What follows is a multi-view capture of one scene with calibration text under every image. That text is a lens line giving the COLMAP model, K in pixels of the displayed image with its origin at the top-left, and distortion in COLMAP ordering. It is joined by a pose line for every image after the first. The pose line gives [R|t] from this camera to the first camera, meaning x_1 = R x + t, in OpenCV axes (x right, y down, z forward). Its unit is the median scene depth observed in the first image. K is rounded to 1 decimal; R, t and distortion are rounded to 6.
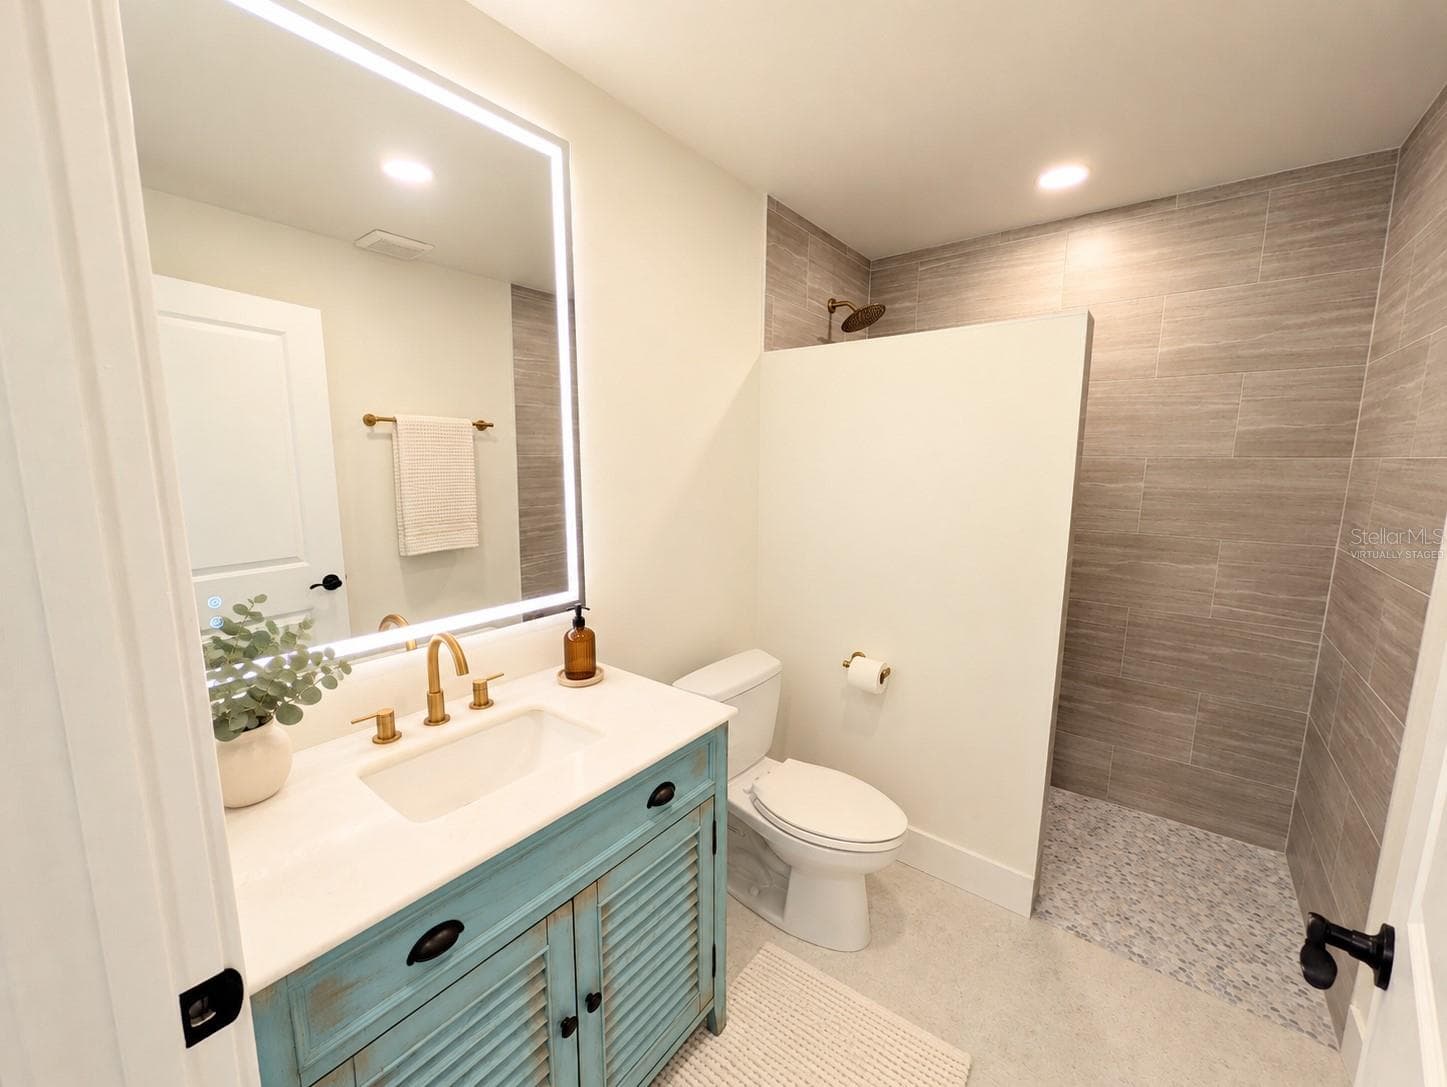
lens RADIAL K [[590.2, 0, 723.5], [0, 590.2, 543.5], [0, 0, 1]] dist [-0.022641, -0.000054]
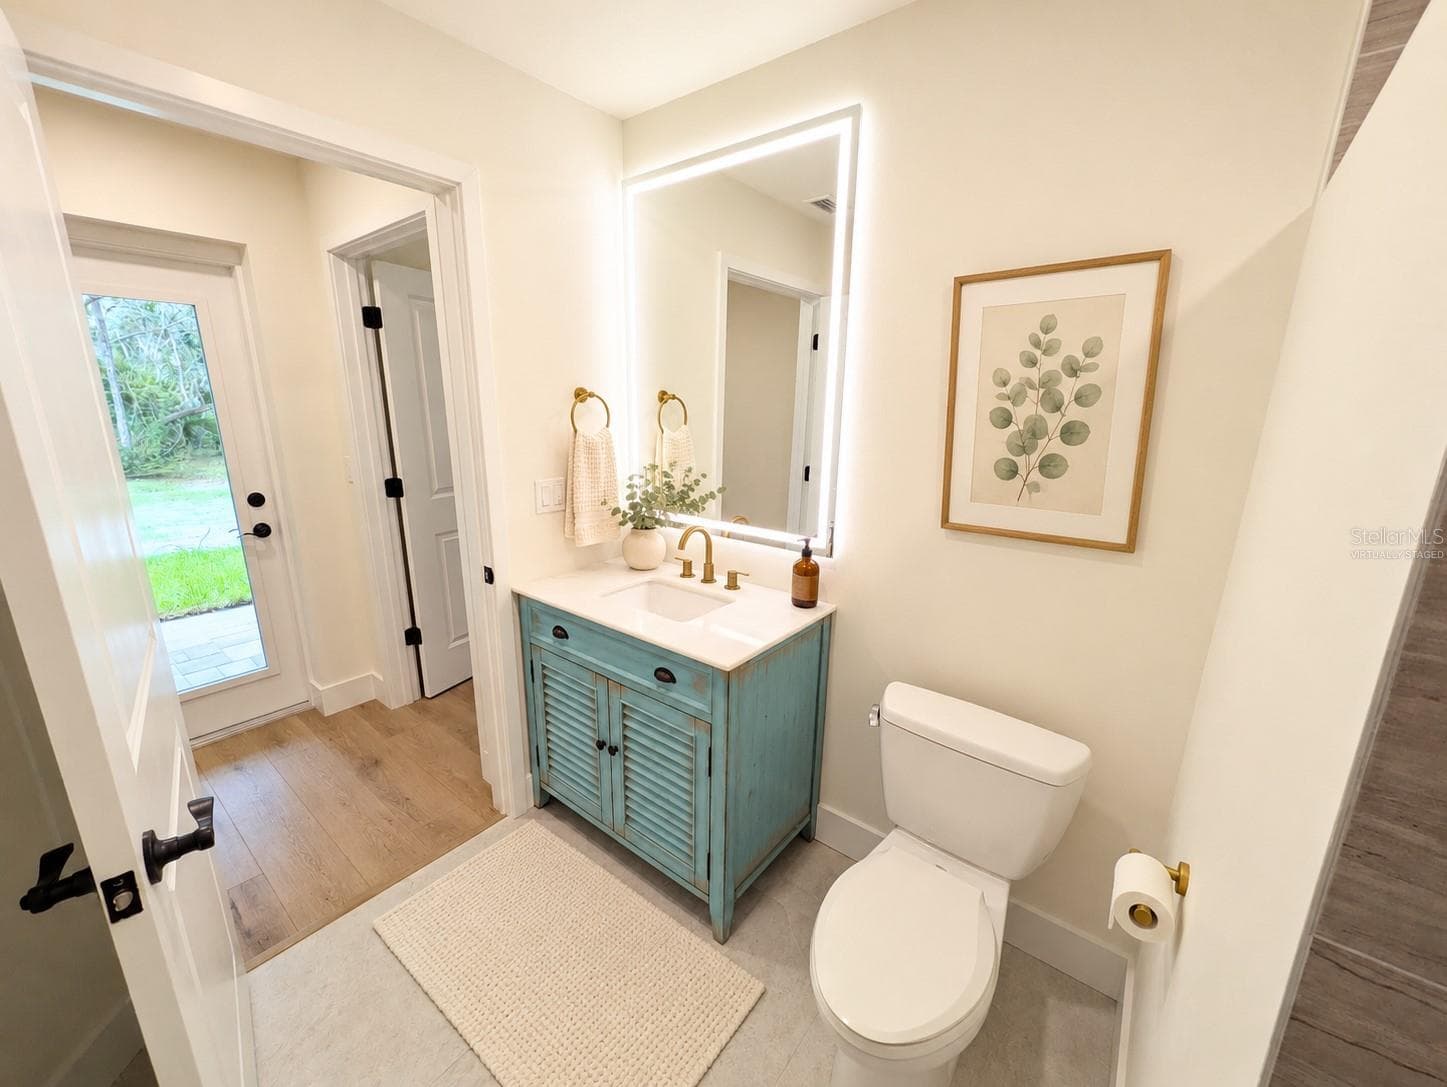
lens RADIAL K [[569.5, 0, 724.8], [0, 569.5, 546.6], [0, 0, 1]] dist [0.002775, -0.000210]
pose [[-0.006916, 0.251515, -0.967829, 0.967603], [-0.172148, 0.953103, 0.248918, -0.177688], [0.985047, 0.168332, 0.036706, 0.940049]]
